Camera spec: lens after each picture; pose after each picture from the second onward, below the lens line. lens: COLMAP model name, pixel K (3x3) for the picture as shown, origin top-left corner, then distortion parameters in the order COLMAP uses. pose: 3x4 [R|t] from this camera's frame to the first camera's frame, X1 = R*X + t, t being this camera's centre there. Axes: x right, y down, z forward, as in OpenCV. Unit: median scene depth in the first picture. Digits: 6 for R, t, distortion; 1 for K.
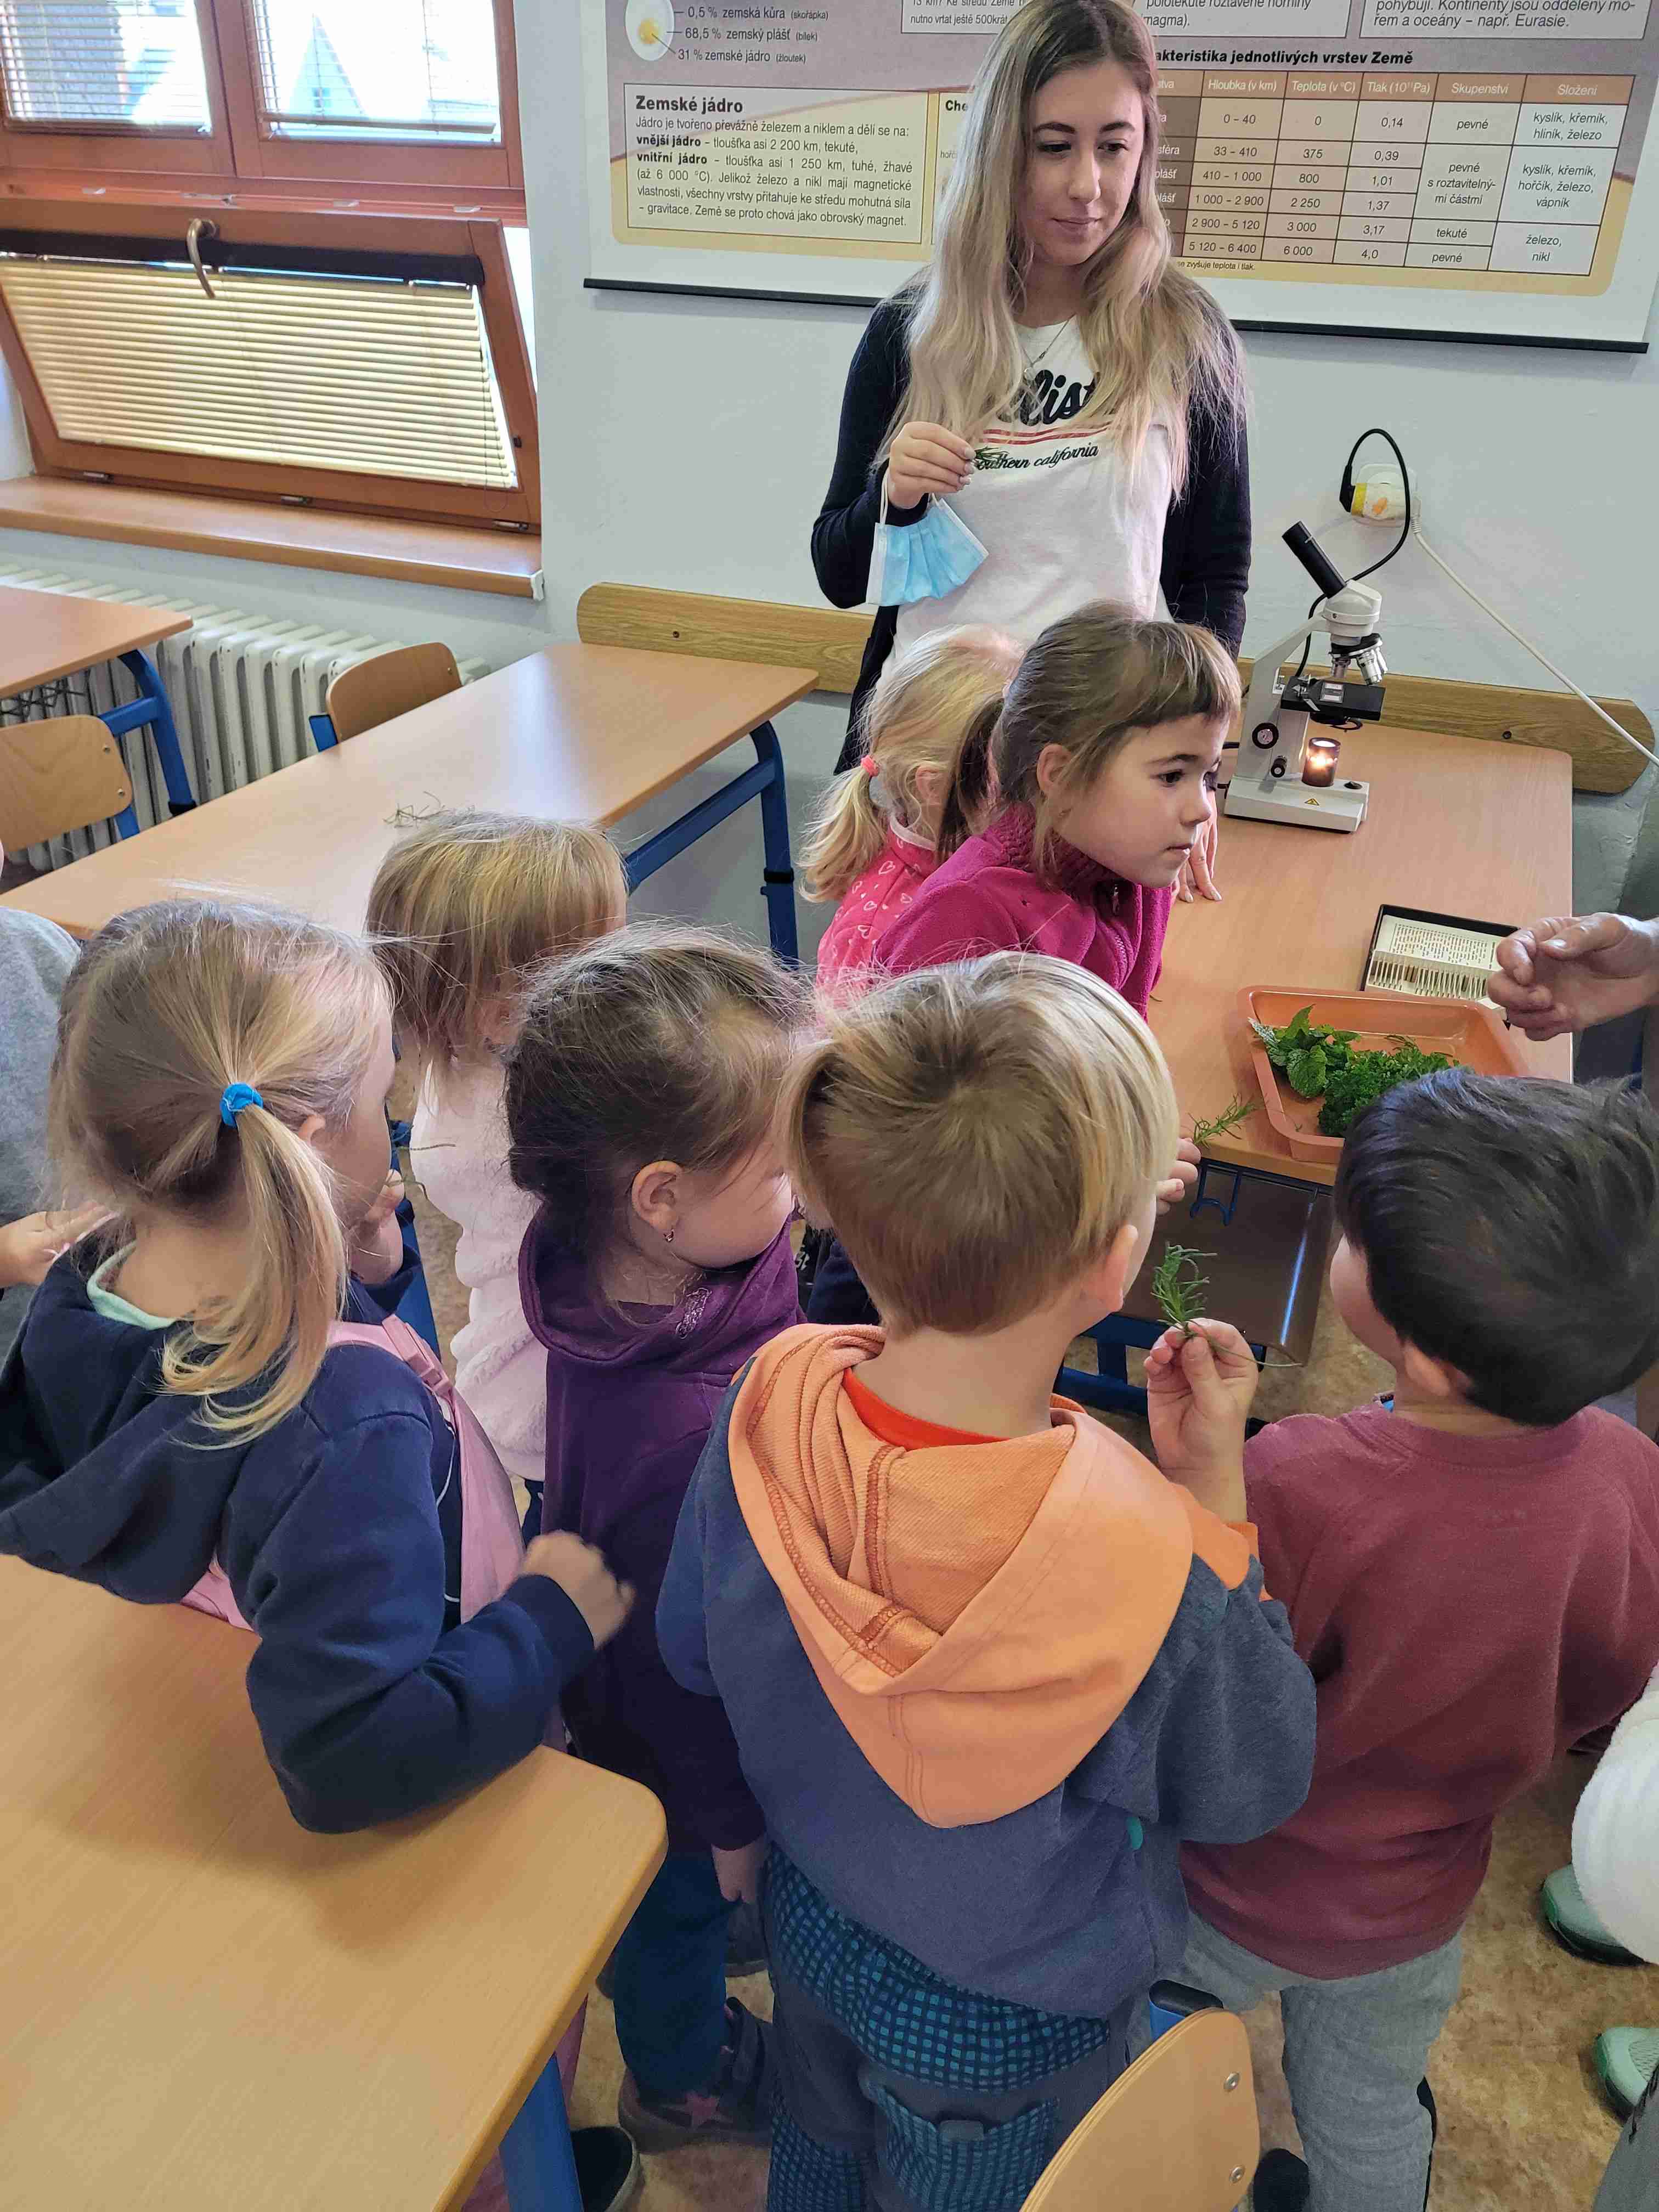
lens RADIAL K [[1637.9, 0, 836.8], [0, 1637.9, 1077.0], [0, 0, 1]] dist [0.073094, -0.065178]
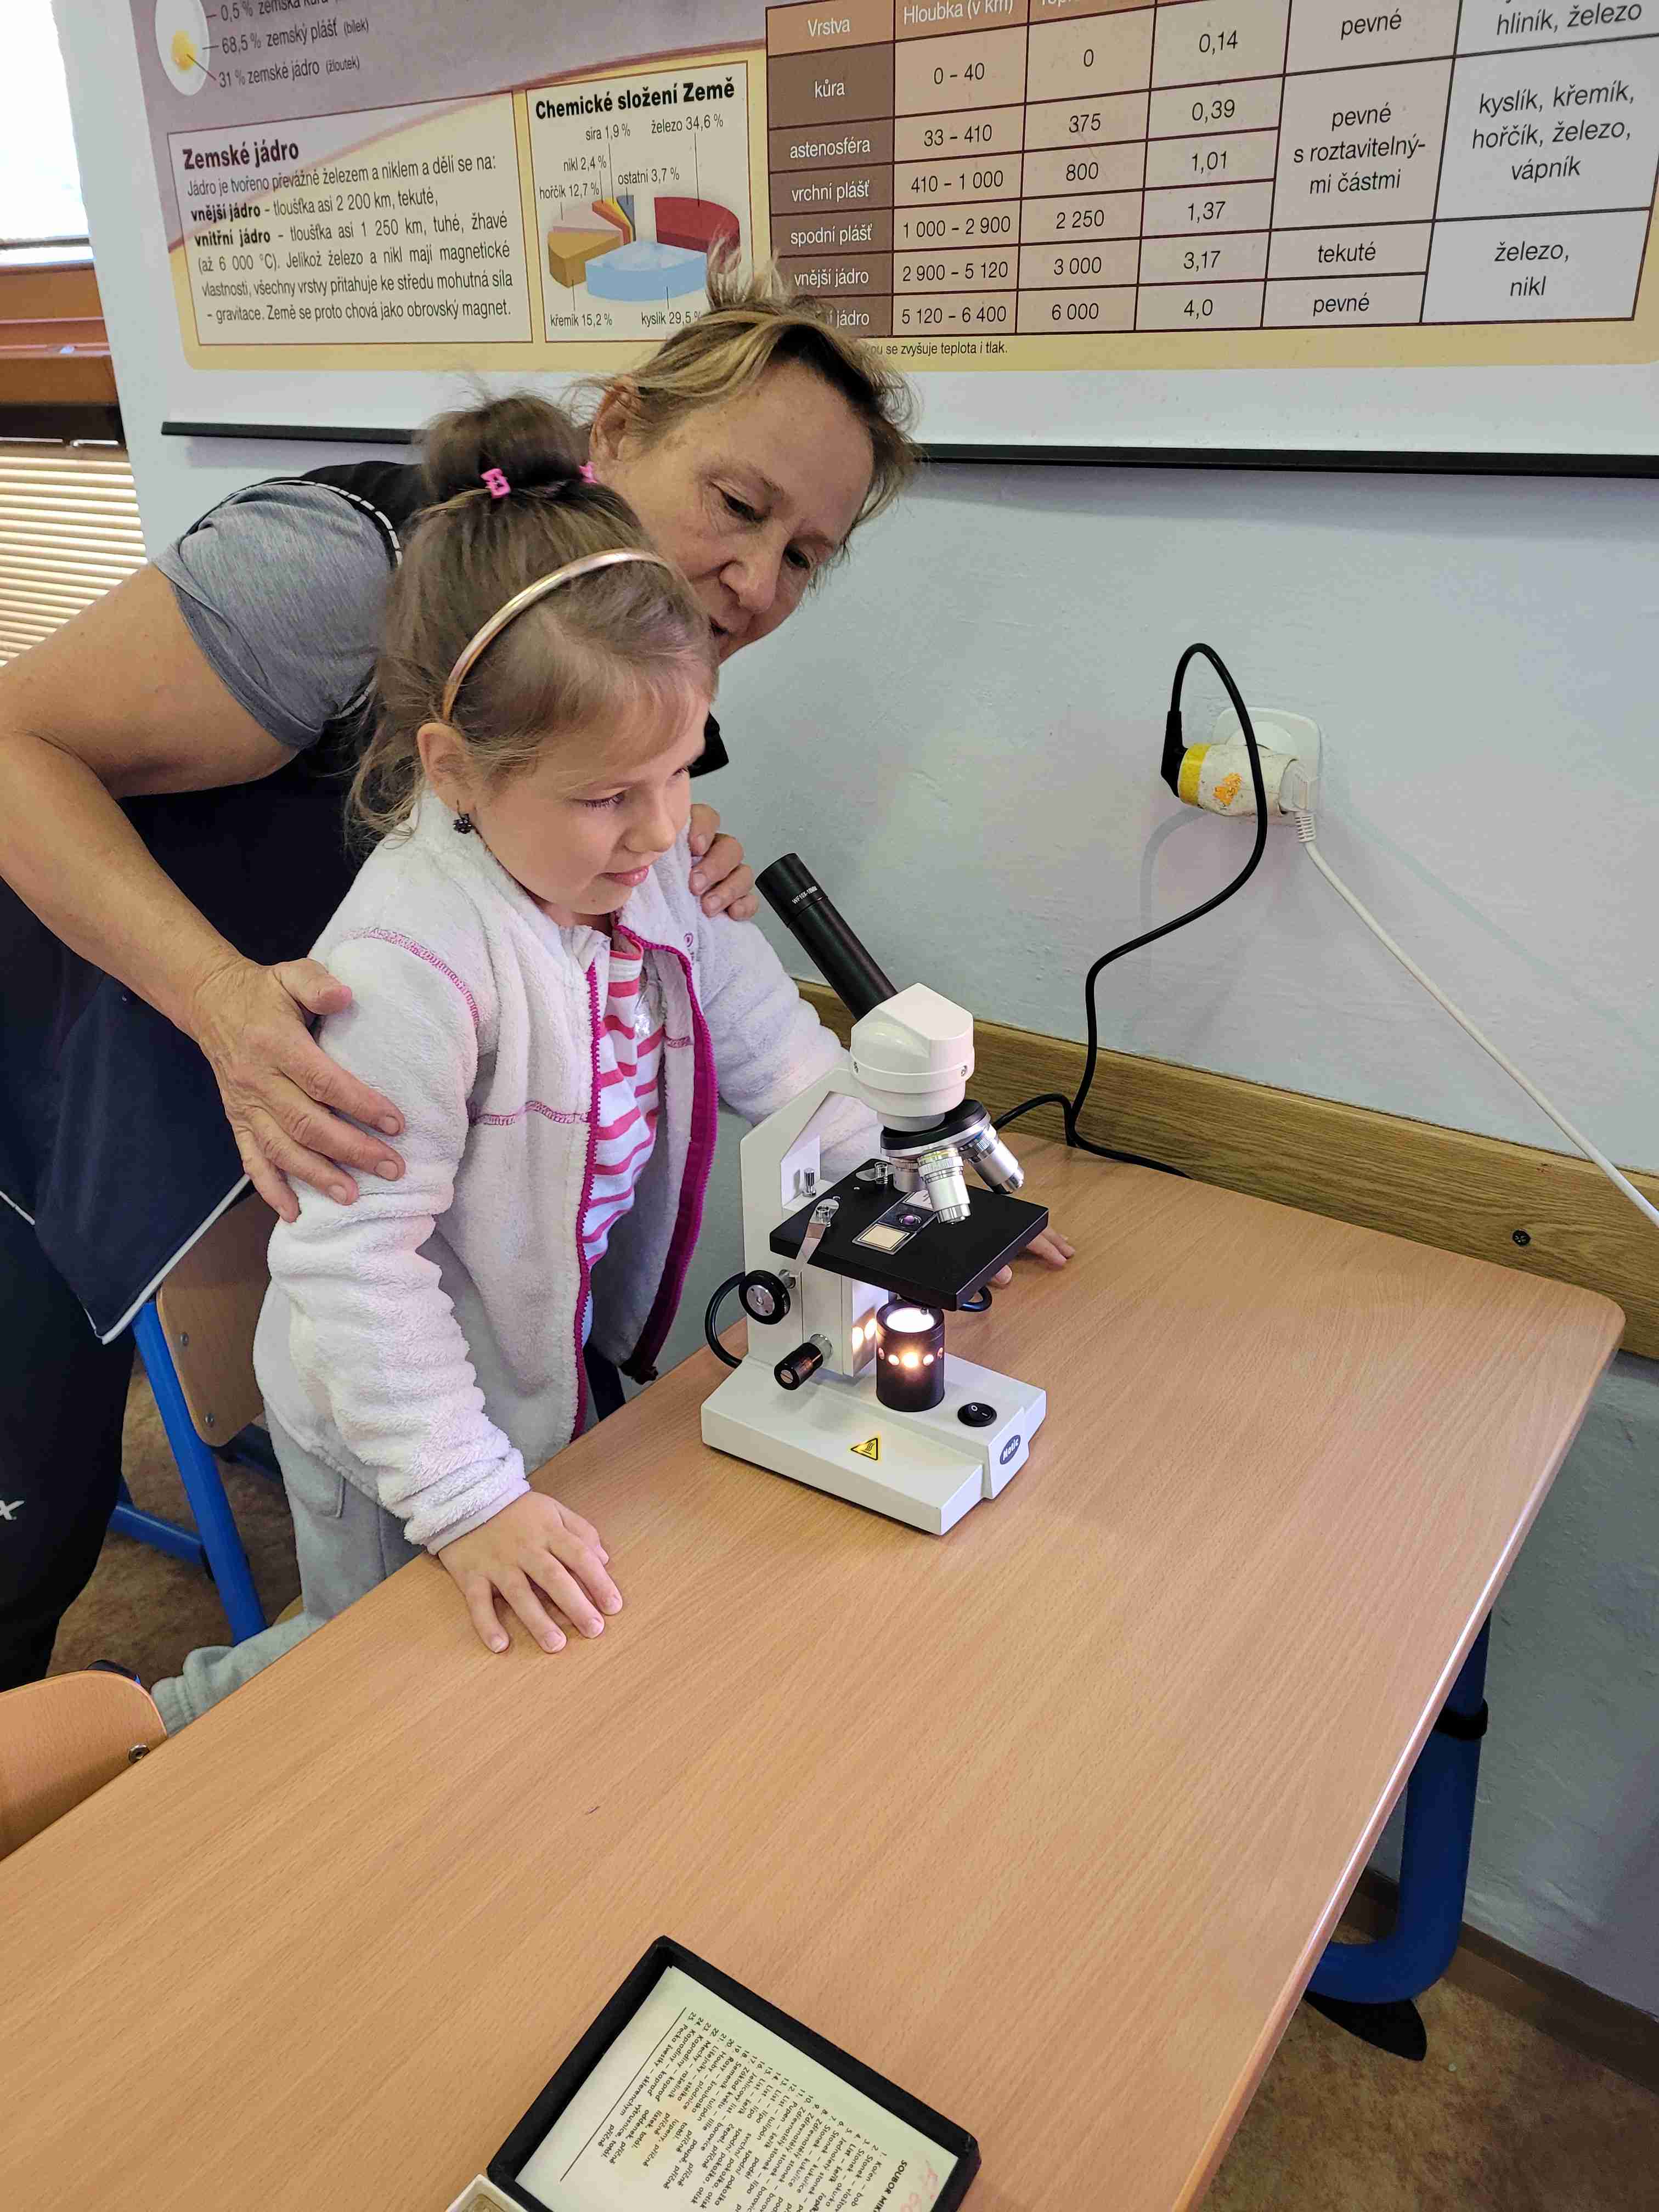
lens RADIAL K [[1642.6, 0, 829.5], [0, 1642.6, 1106.0], [0, 0, 1]] dist [0.065582, -0.059032]
pose [[0.969815, 0.065083, -0.234995, 0.318402], [-0.086220, 0.992993, -0.080811, -0.187759], [0.228089, 0.098633, 0.968631, 0.470312]]
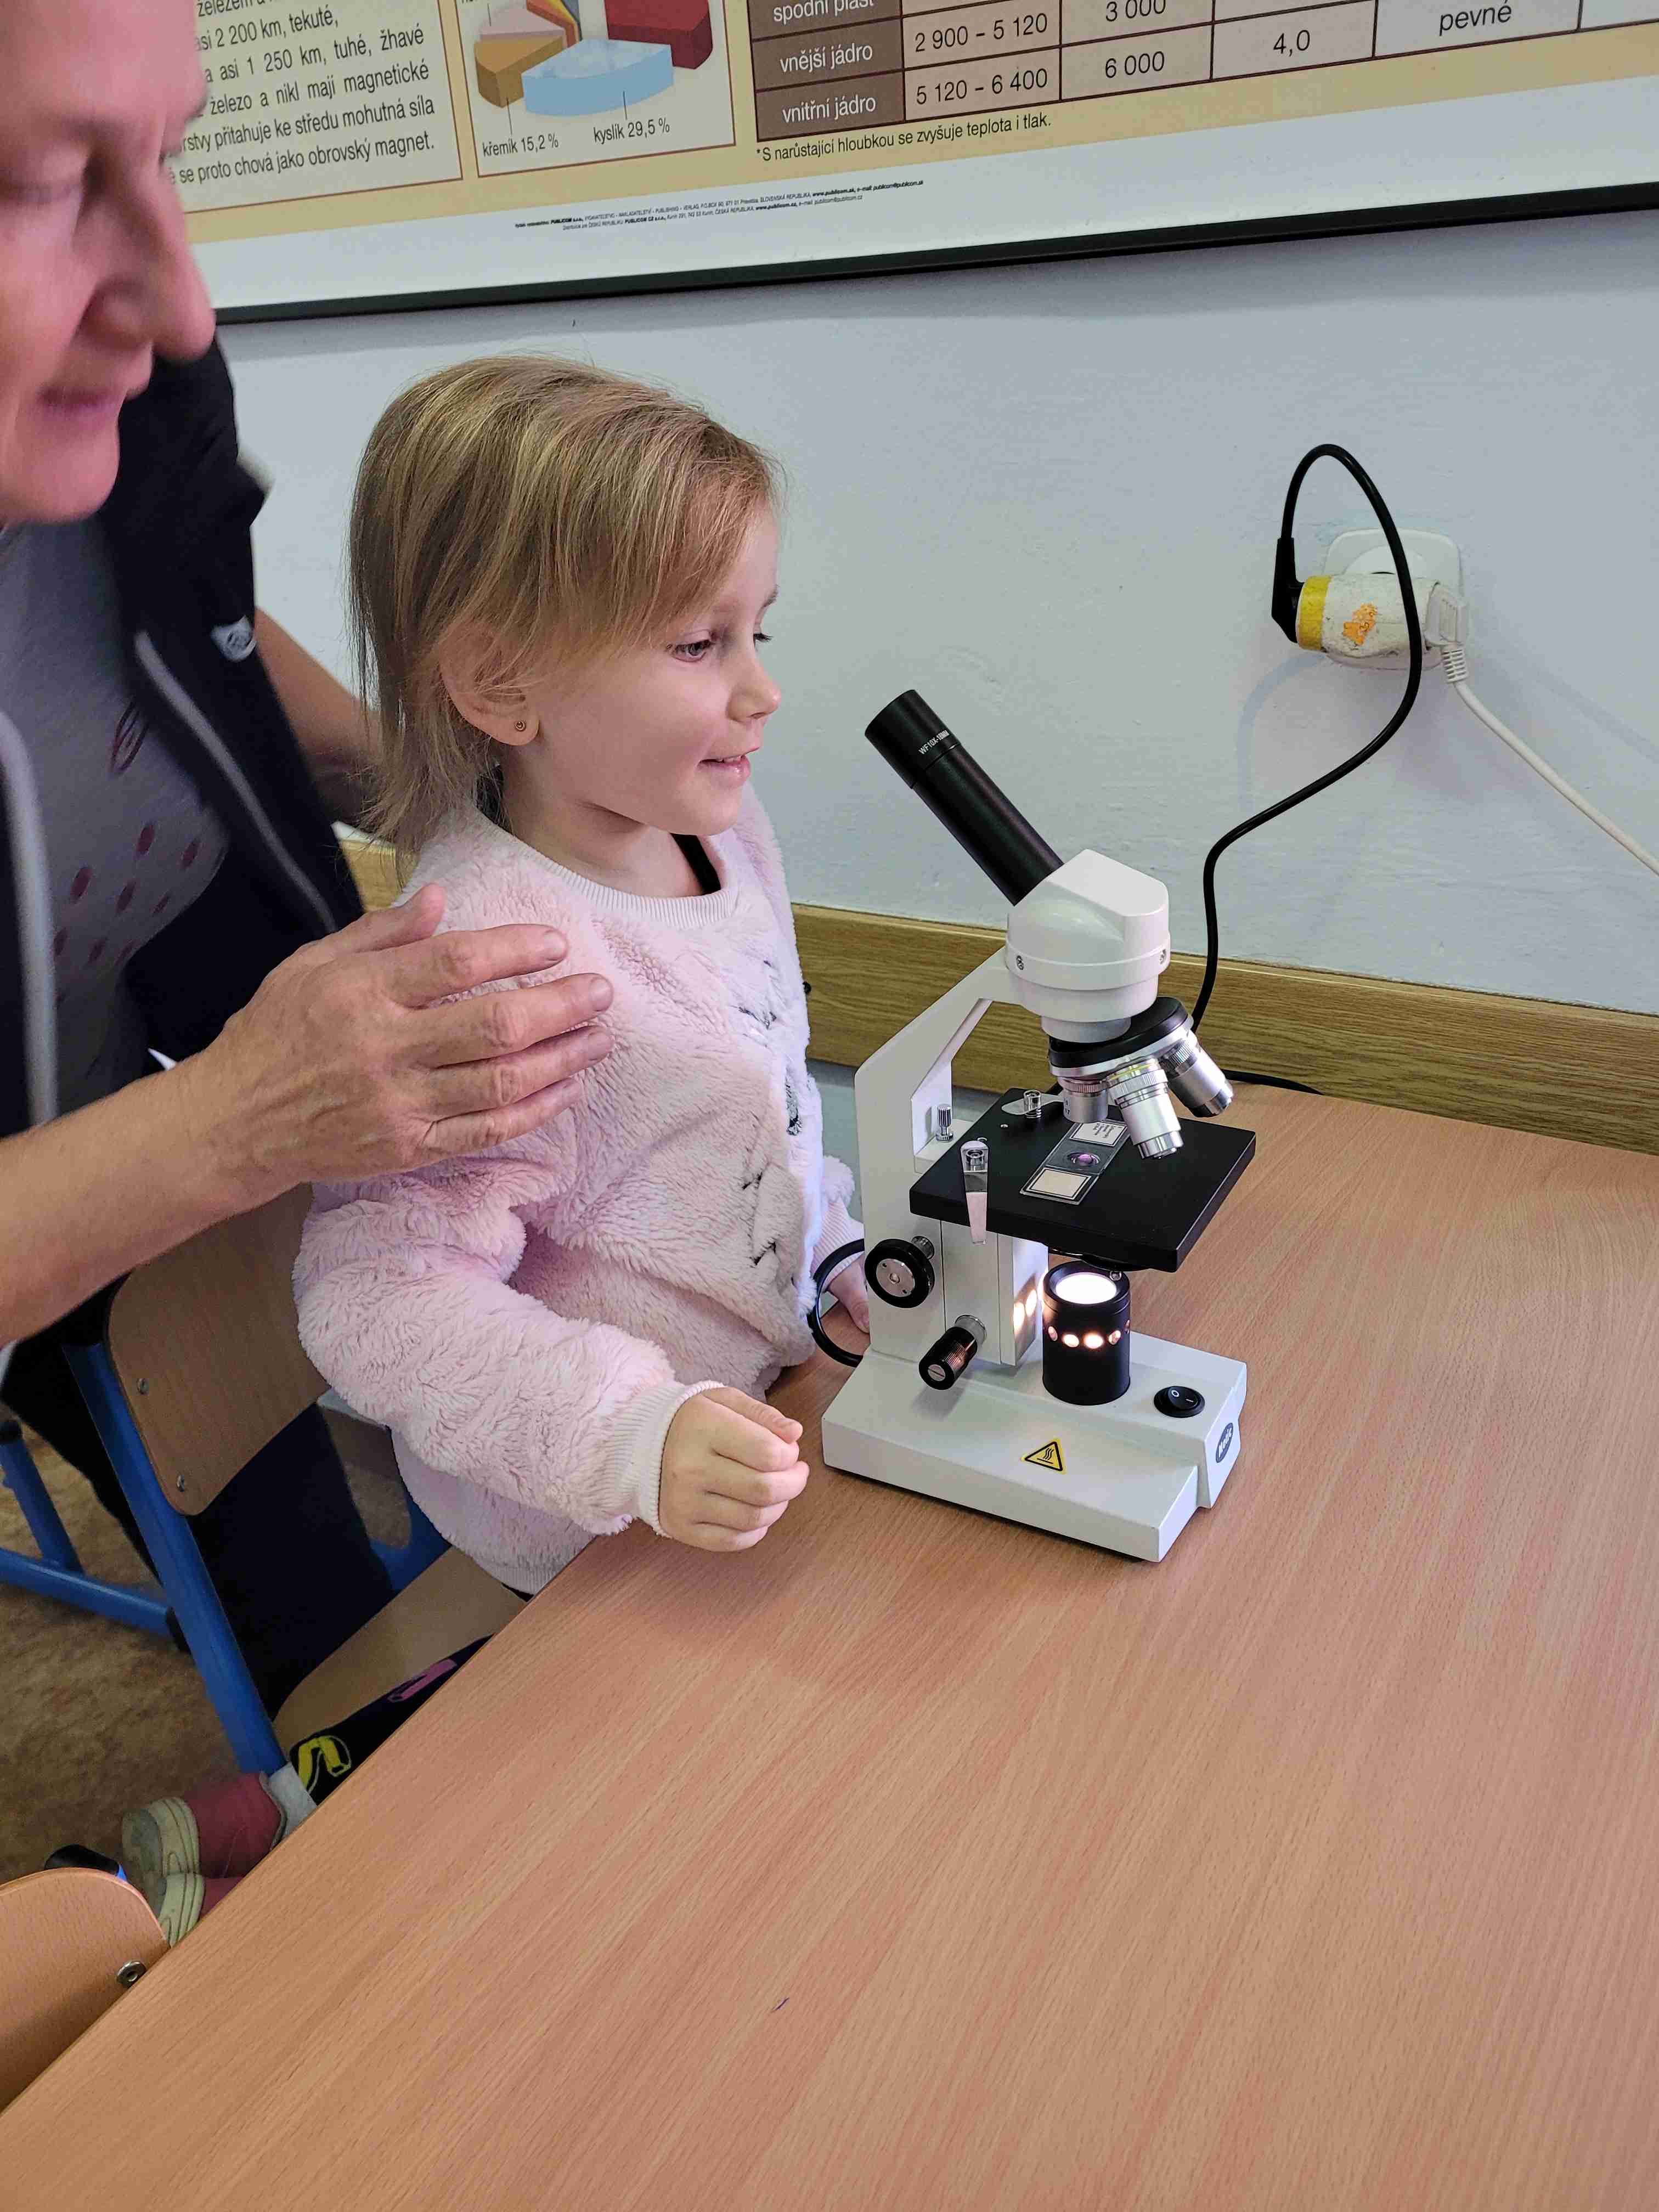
lens RADIAL K [[1637.9, 0, 836.8], [0, 1637.9, 1077.0], [0, 0, 1]] dist [0.073094, -0.065178]
pose [[0.982097, -0.006500, -0.188265, 0.262364], [-0.009551, 0.996401, -0.084225, -0.183585], [0.188135, 0.084515, 0.978500, 0.544718]]
